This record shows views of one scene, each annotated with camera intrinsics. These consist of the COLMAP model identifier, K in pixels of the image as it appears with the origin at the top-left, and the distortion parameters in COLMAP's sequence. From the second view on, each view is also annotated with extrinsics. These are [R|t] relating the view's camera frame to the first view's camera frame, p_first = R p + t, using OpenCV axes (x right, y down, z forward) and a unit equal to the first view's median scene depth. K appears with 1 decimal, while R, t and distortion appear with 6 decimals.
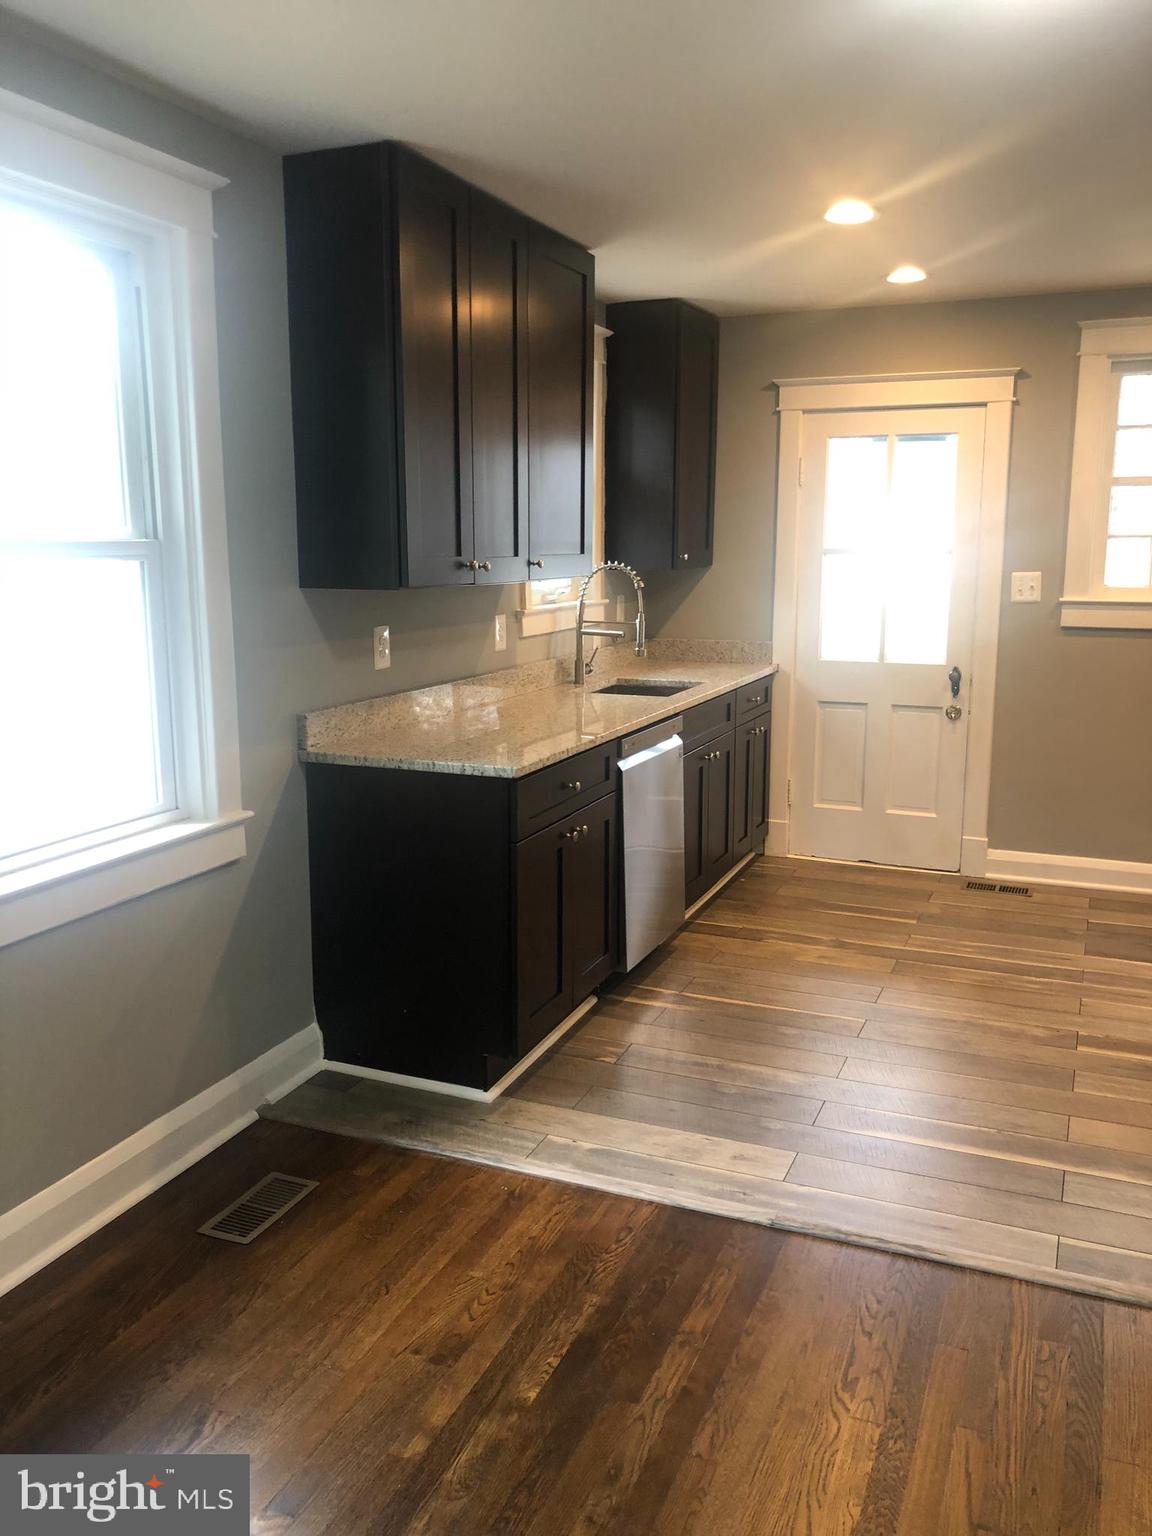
lens RADIAL K [[1248.9, 0, 563.5], [0, 1248.9, 771.9], [0, 0, 1]] dist [0.021340, -0.024351]
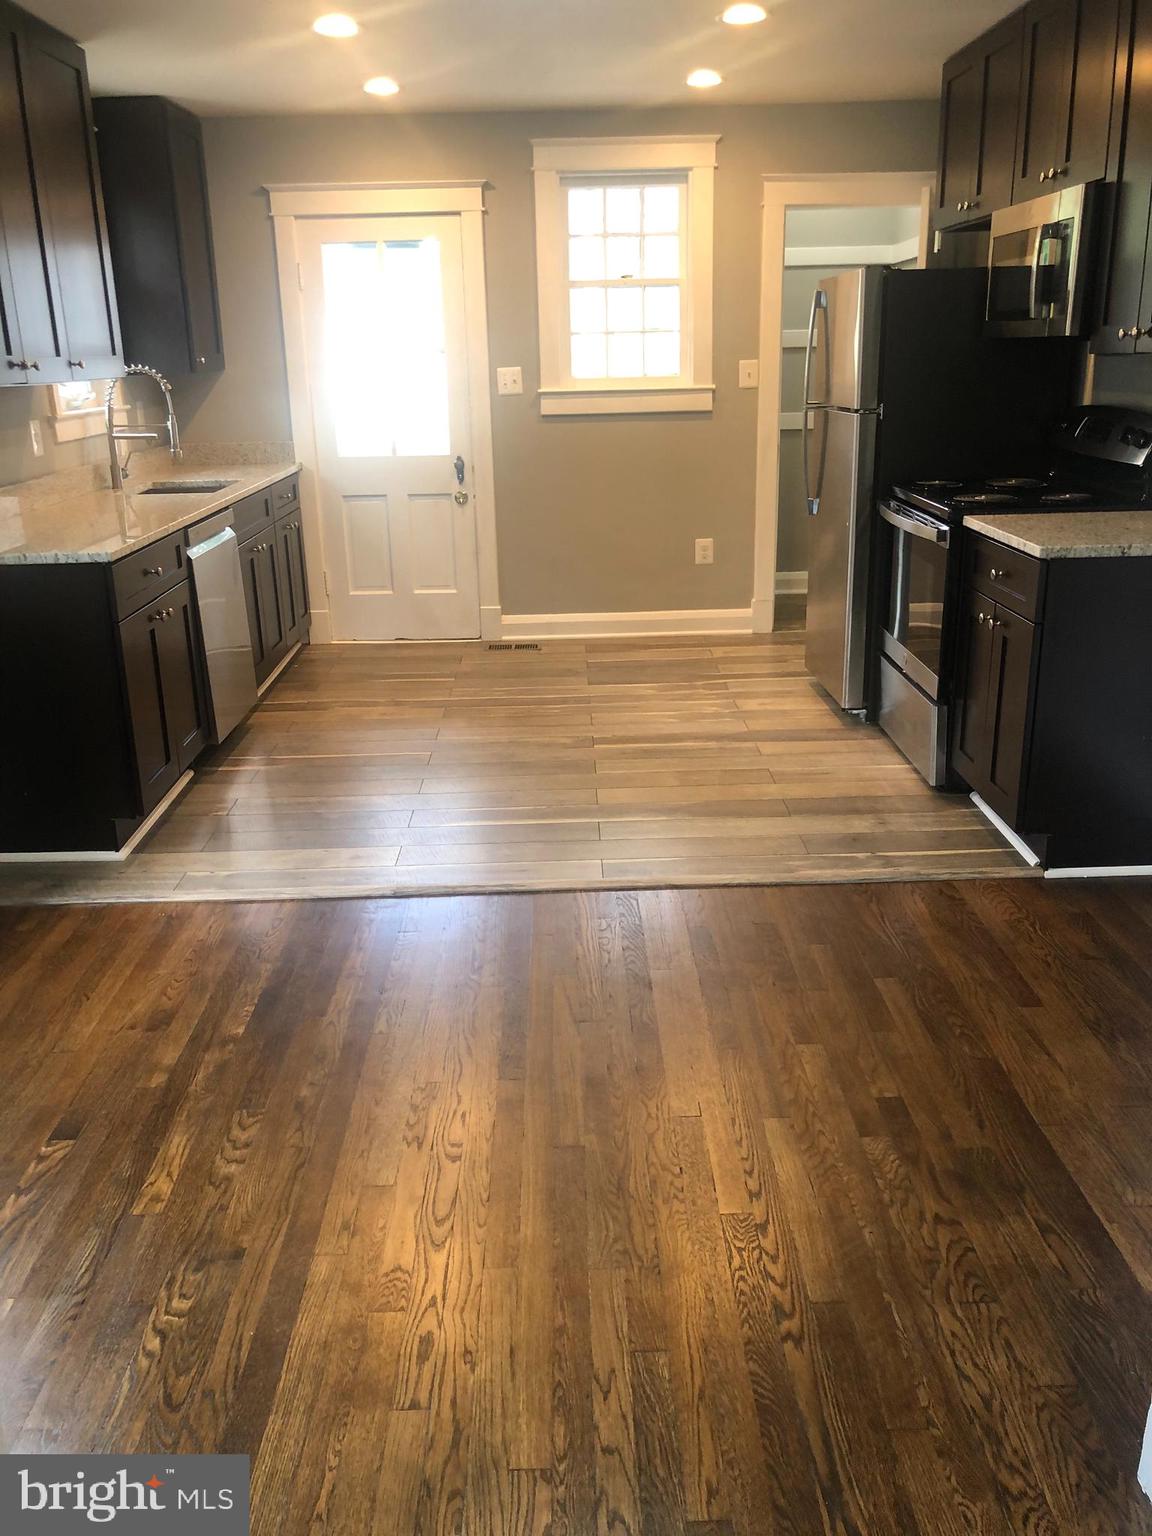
lens RADIAL K [[1248.9, 0, 564.5], [0, 1248.9, 761.5], [0, 0, 1]] dist [0.021340, -0.024351]
pose [[0.915370, -0.144689, 0.375716, -0.076063], [0.095642, 0.984626, 0.146165, 0.037609], [-0.391088, -0.097861, 0.915136, -0.118871]]
